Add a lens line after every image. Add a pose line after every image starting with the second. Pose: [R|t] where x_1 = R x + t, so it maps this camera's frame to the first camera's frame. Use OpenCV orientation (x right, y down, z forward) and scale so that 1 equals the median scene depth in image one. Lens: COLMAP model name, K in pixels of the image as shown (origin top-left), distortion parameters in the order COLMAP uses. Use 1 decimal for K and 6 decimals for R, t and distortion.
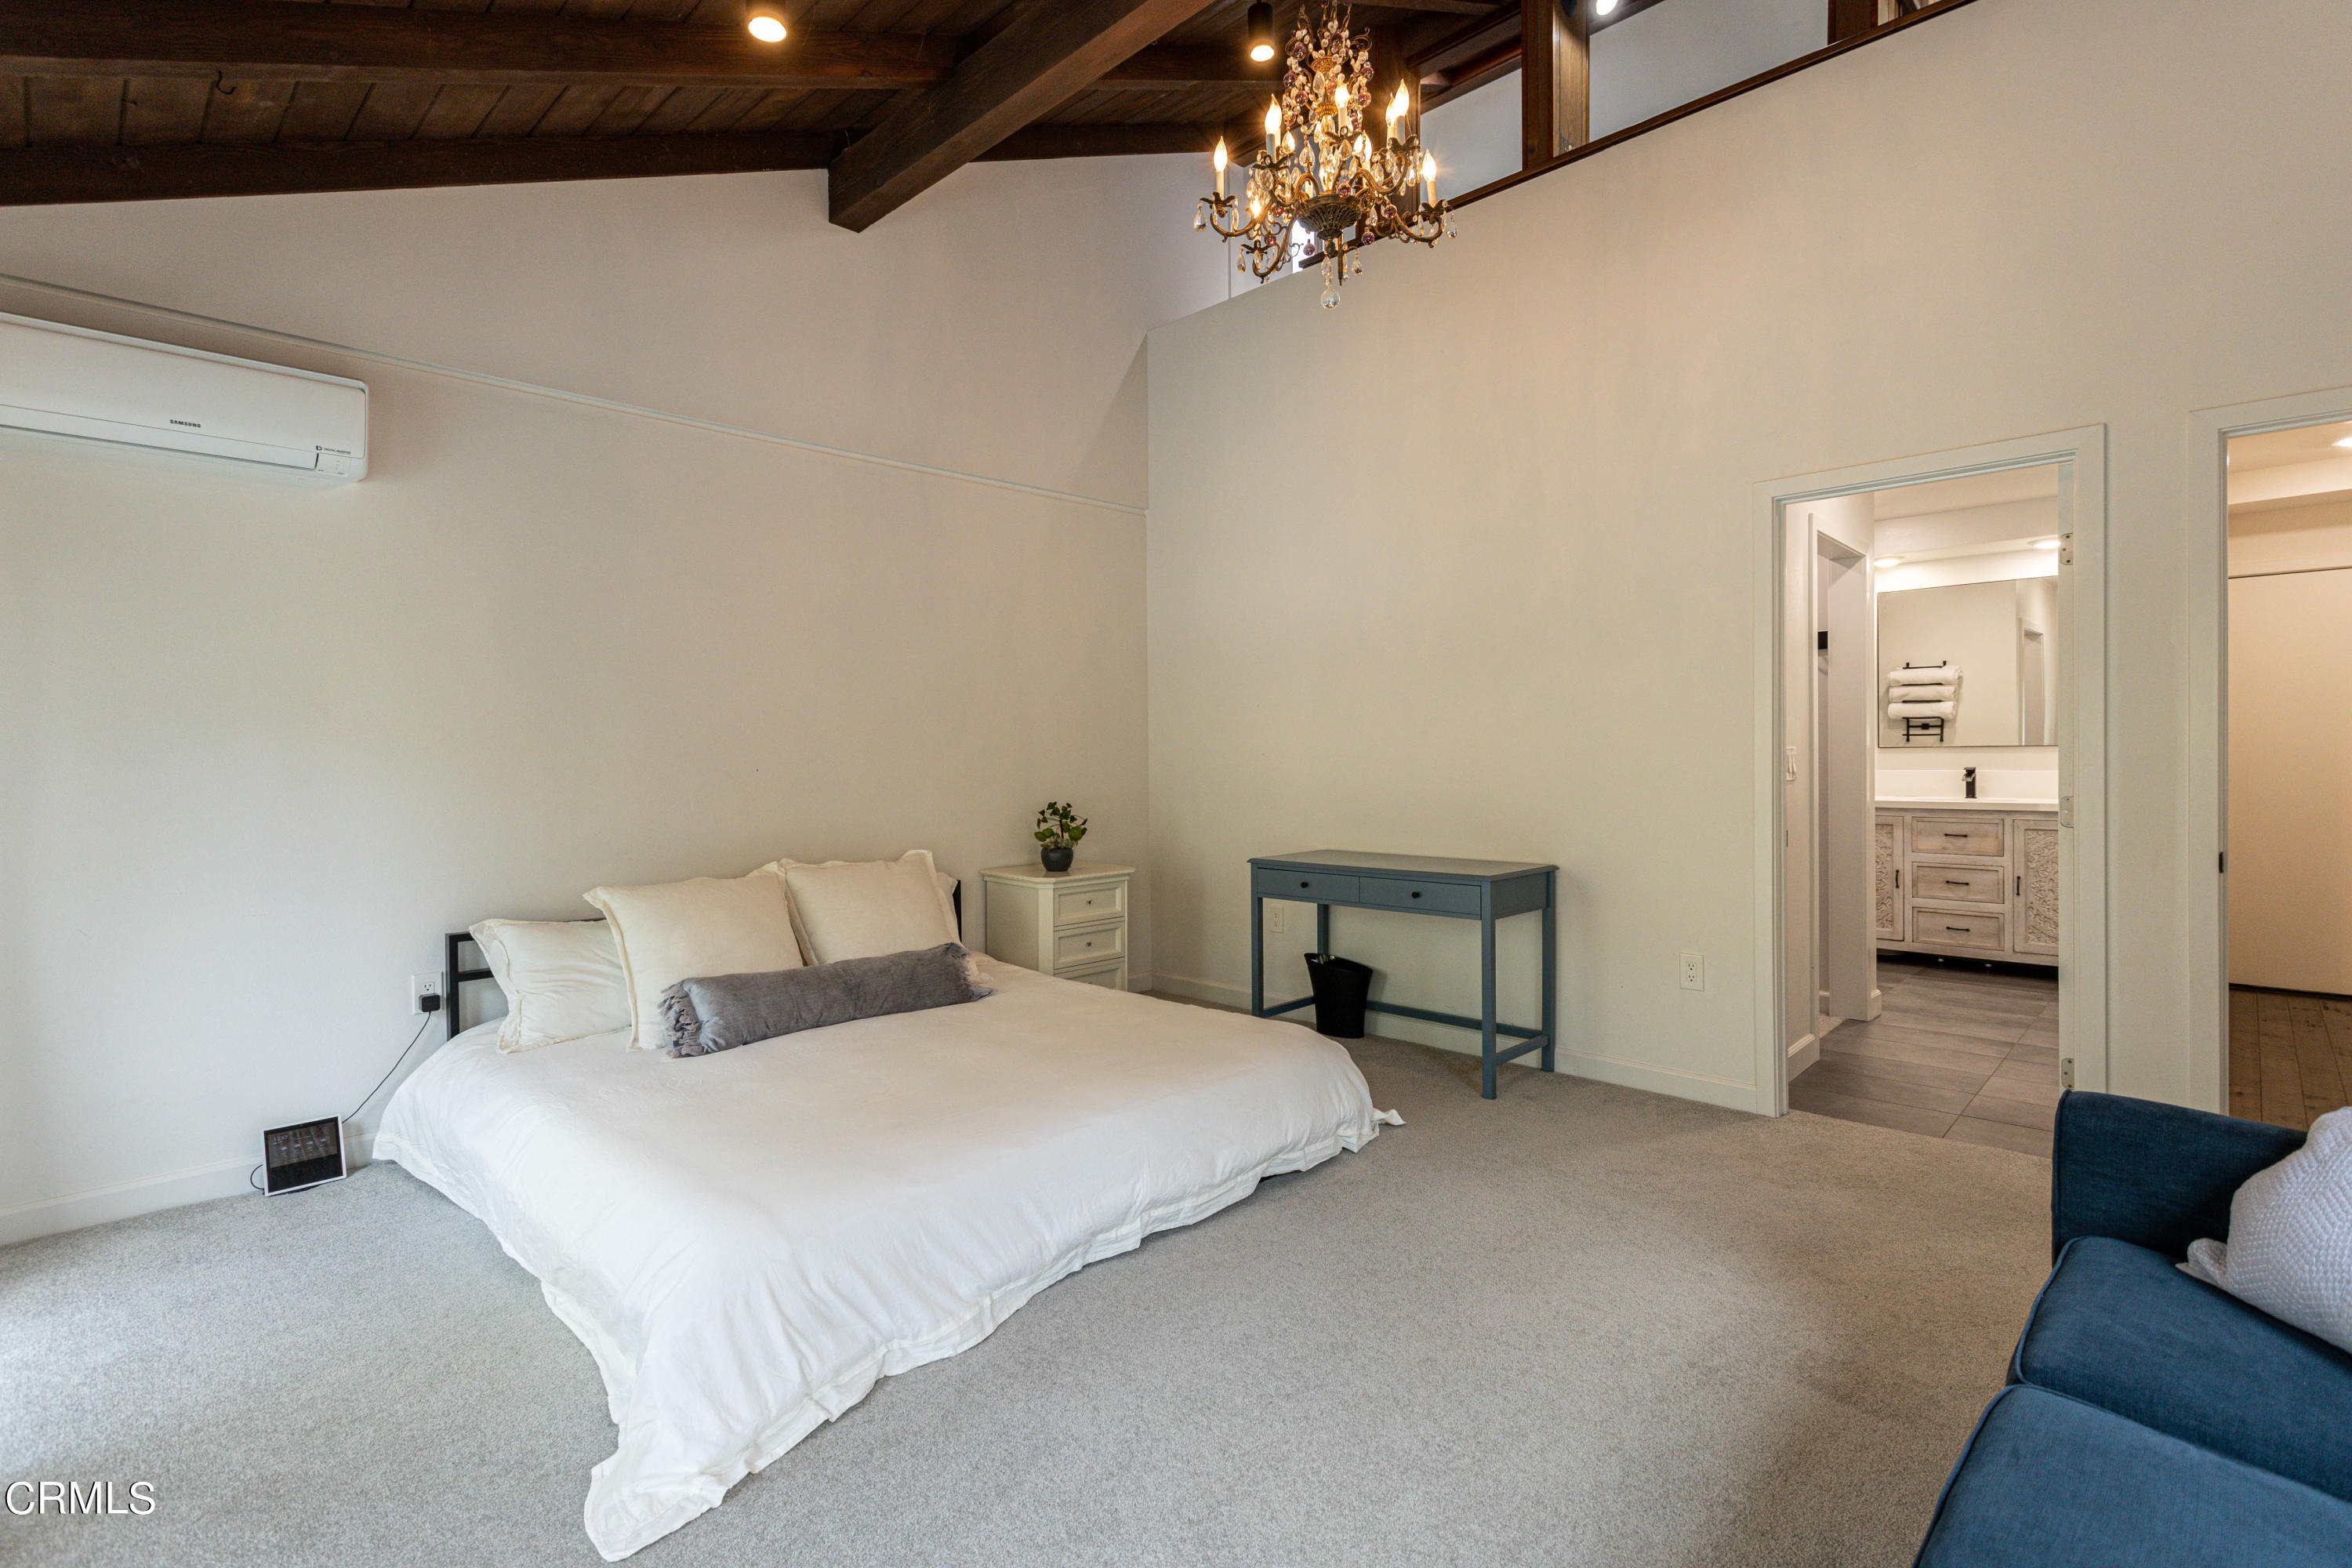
lens RADIAL K [[1126.7, 0, 1162.1], [0, 1126.7, 763.7], [0, 0, 1]] dist [0.005868, 0.000321]
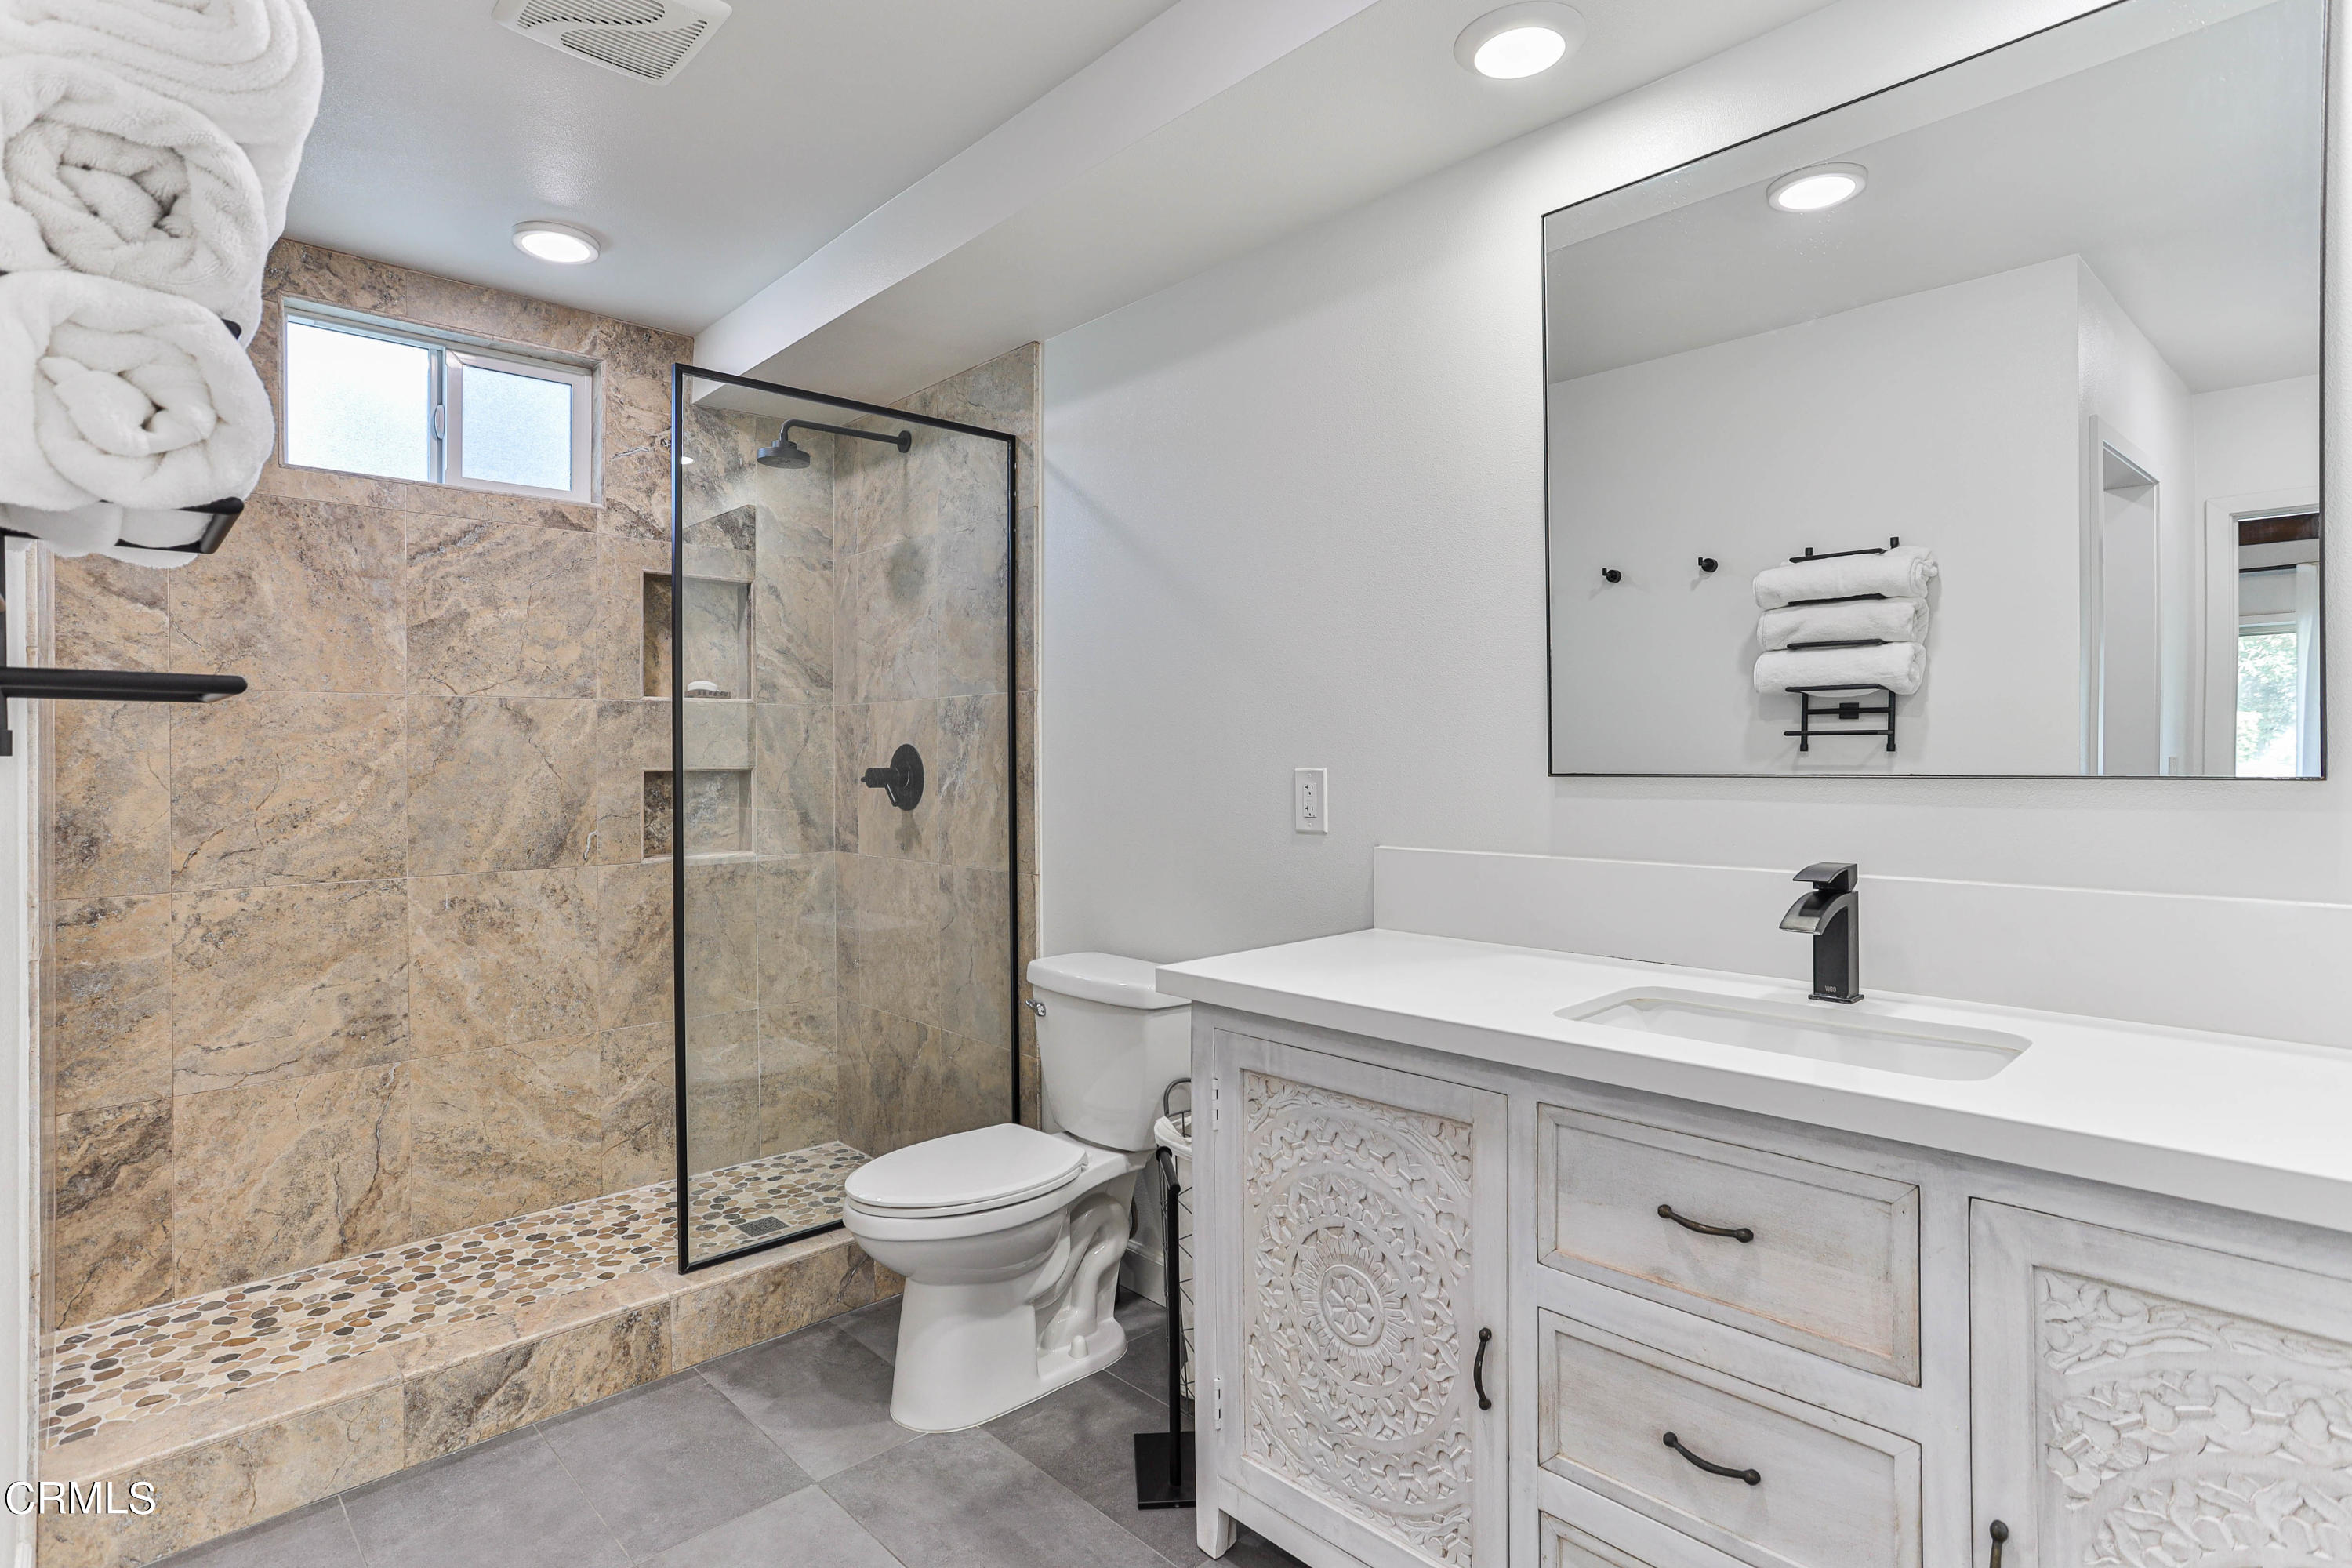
lens RADIAL K [[1185.2, 0, 1179.0], [0, 1185.2, 785.8], [0, 0, 1]] dist [-0.008465, 0.004074]
pose [[0.999447, -0.002782, -0.033142, 0.596665], [0.003171, 0.999926, 0.011712, -0.016796], [0.033107, -0.011810, 0.999382, 0.762464]]
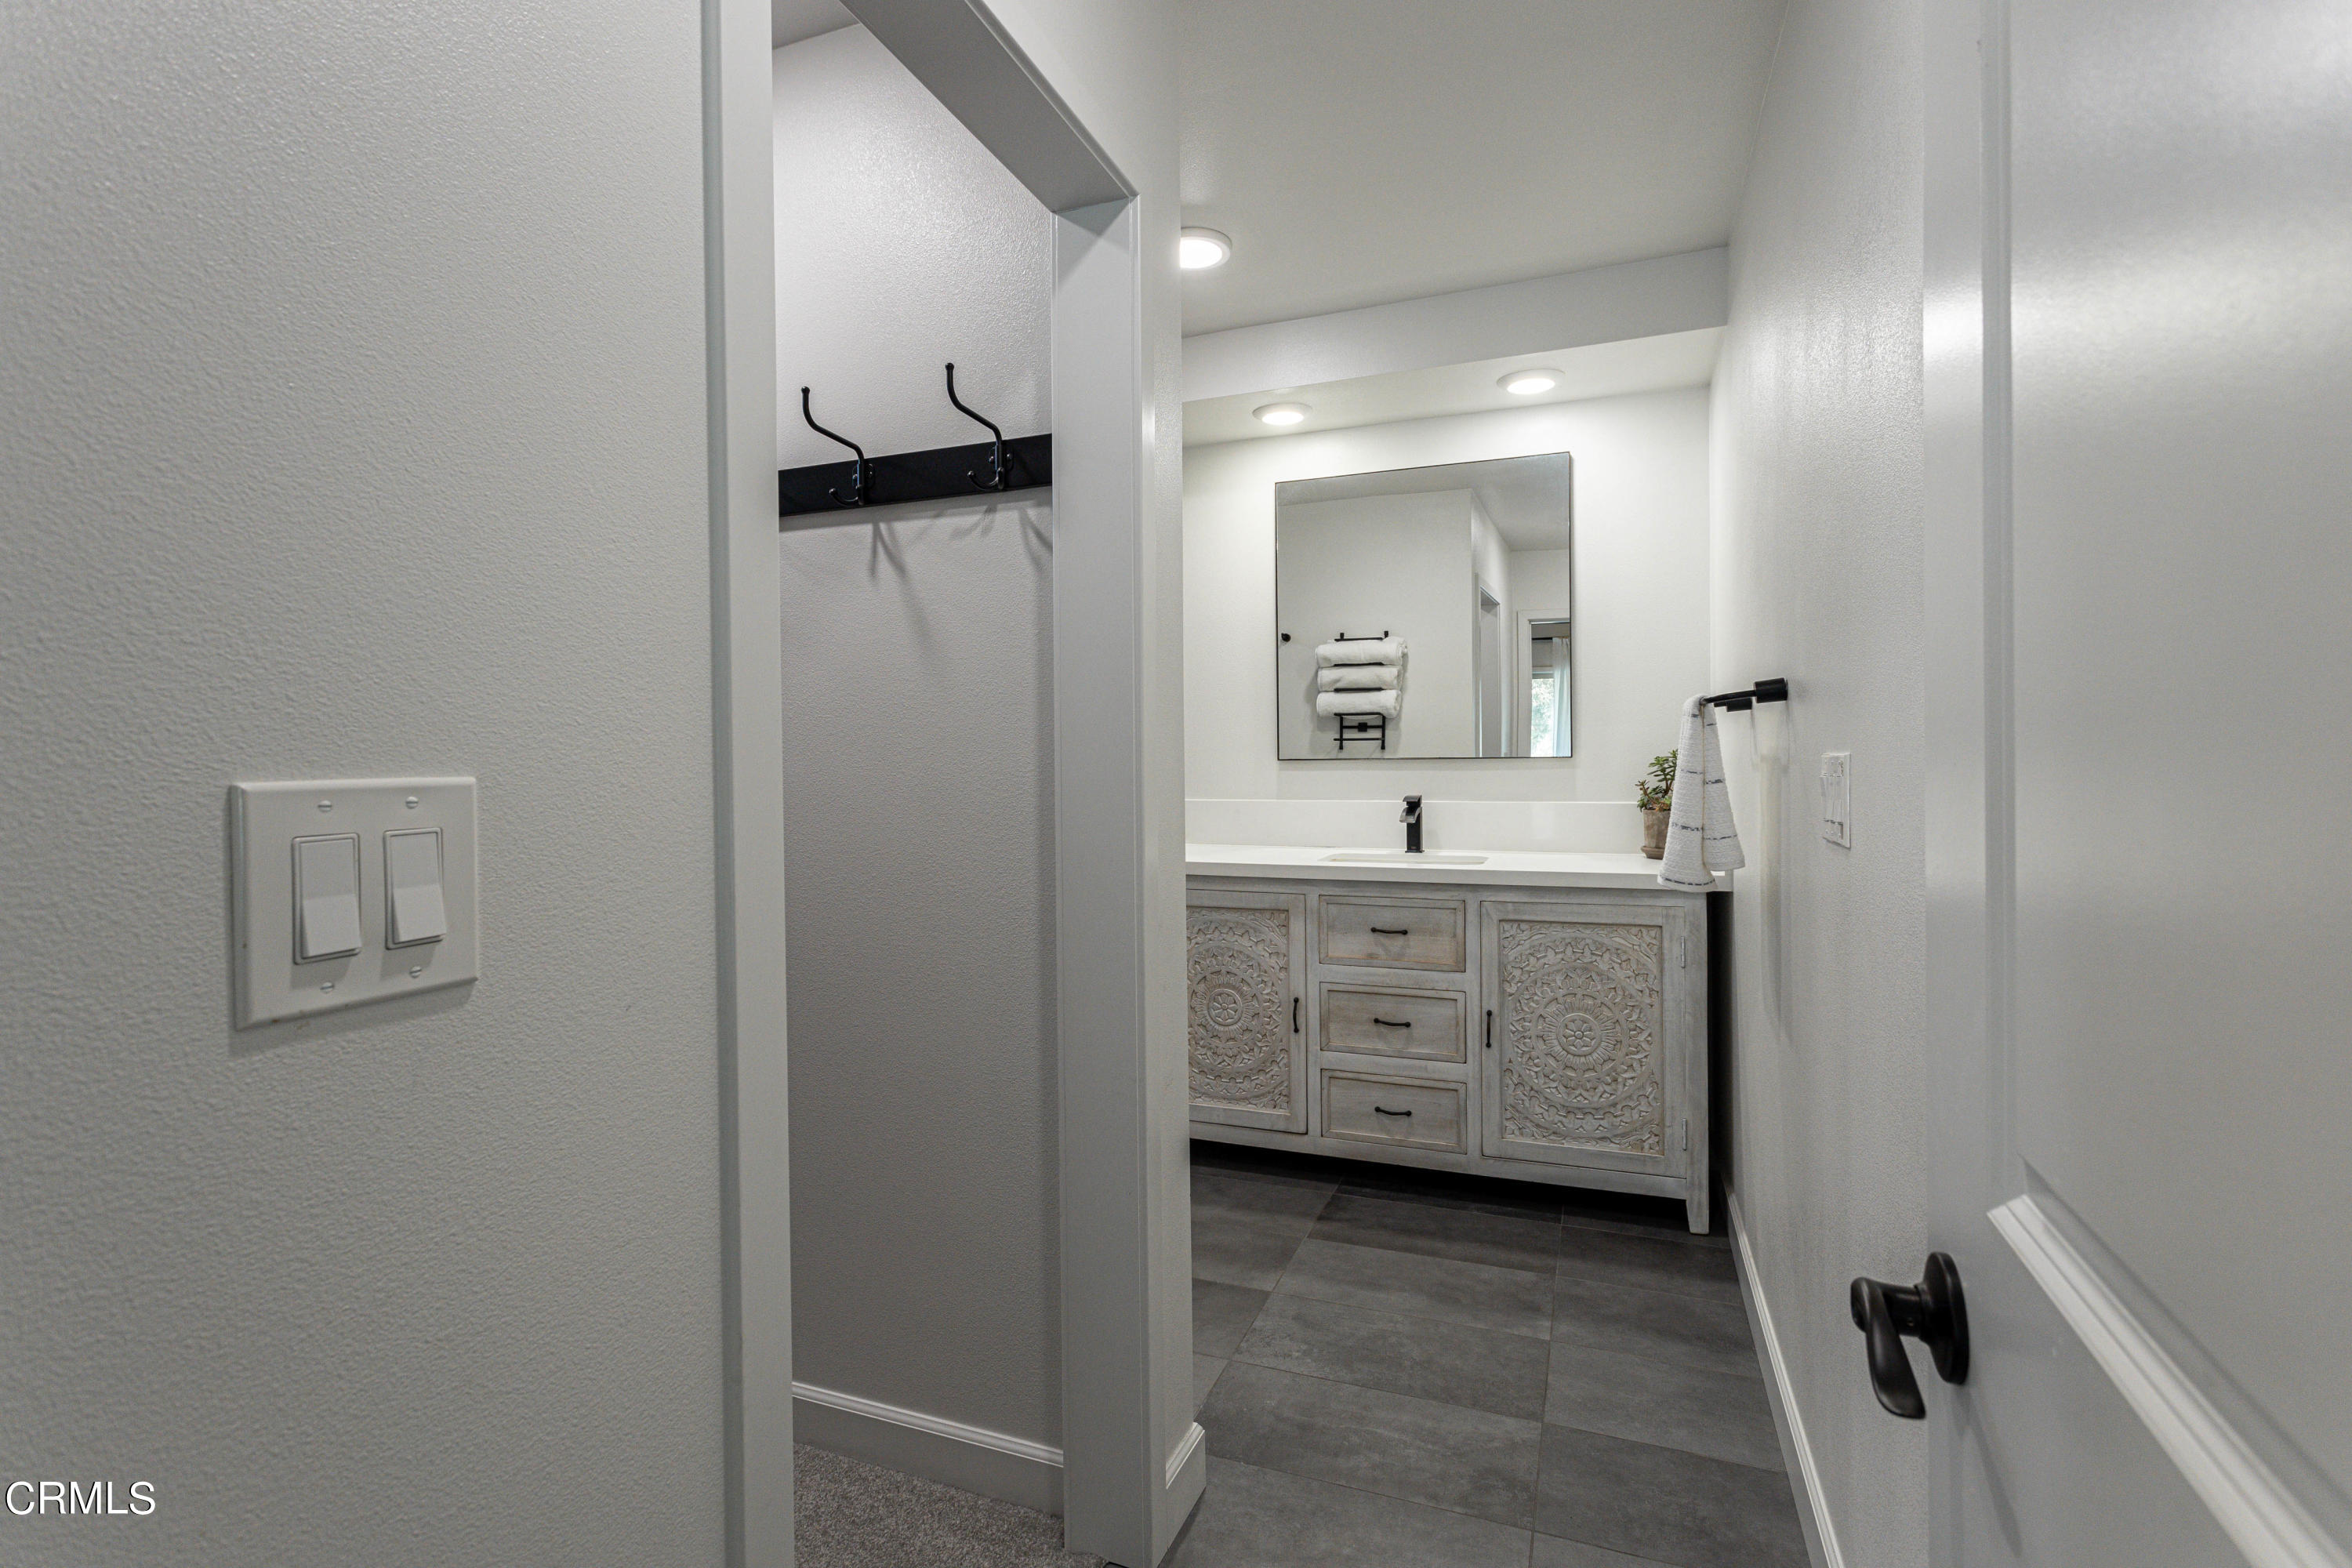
lens RADIAL K [[1126.7, 0, 1178.6], [0, 1126.7, 773.6], [0, 0, 1]] dist [0.005868, 0.000321]
pose [[0.919327, -0.005745, 0.393452, 0.397917], [0.004350, 0.999981, 0.004437, -0.011125], [-0.393470, -0.002367, 0.919335, 0.545563]]
